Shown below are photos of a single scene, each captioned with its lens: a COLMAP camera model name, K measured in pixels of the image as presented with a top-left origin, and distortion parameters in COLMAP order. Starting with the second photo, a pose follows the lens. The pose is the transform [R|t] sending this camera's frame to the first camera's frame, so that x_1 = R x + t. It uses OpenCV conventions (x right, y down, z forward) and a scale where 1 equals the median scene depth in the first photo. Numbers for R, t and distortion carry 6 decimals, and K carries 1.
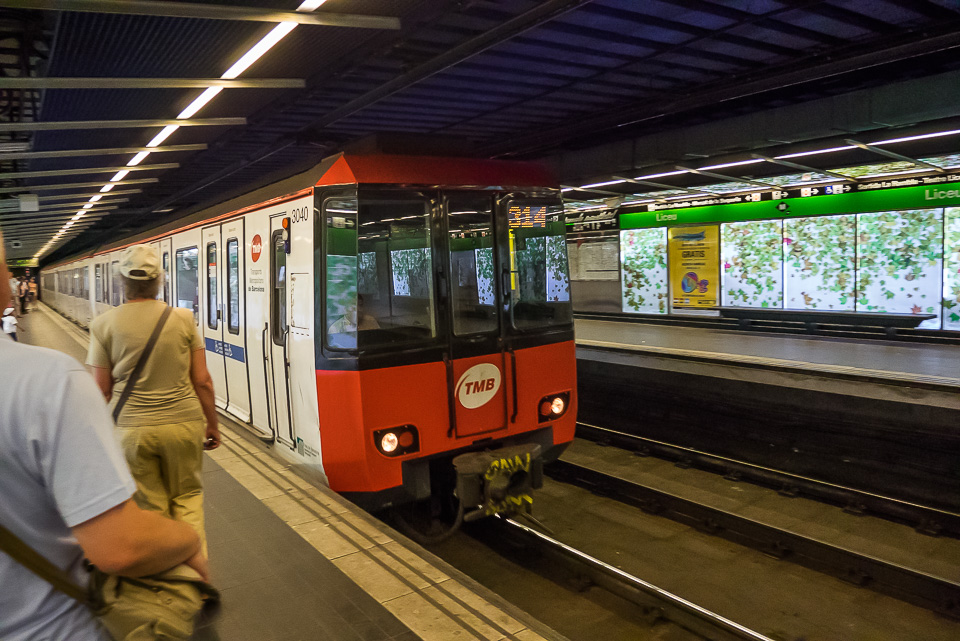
lens RADIAL K [[678.9, 0, 480.0], [0, 678.9, 320.5], [0, 0, 1]] dist [-0.004626, -0.004261]
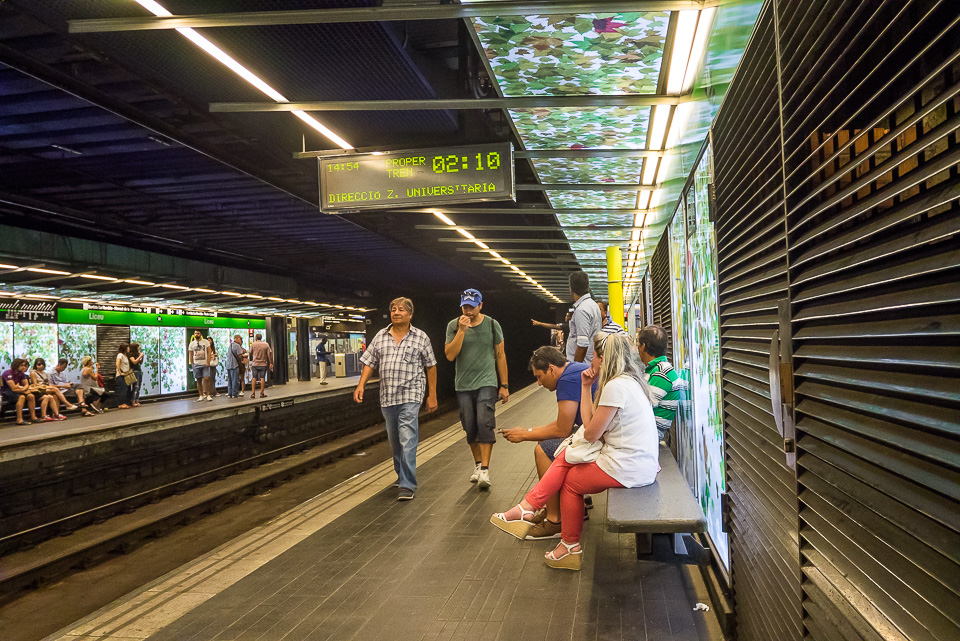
lens RADIAL K [[803.8, 0, 480.0], [0, 803.8, 320.5], [0, 0, 1]] dist [-0.004711, -0.003880]
pose [[-0.715609, 0.061665, 0.695774, -1.158906], [0.101157, 0.994744, 0.015880, -0.103669], [-0.691138, 0.081746, -0.718085, 1.561947]]
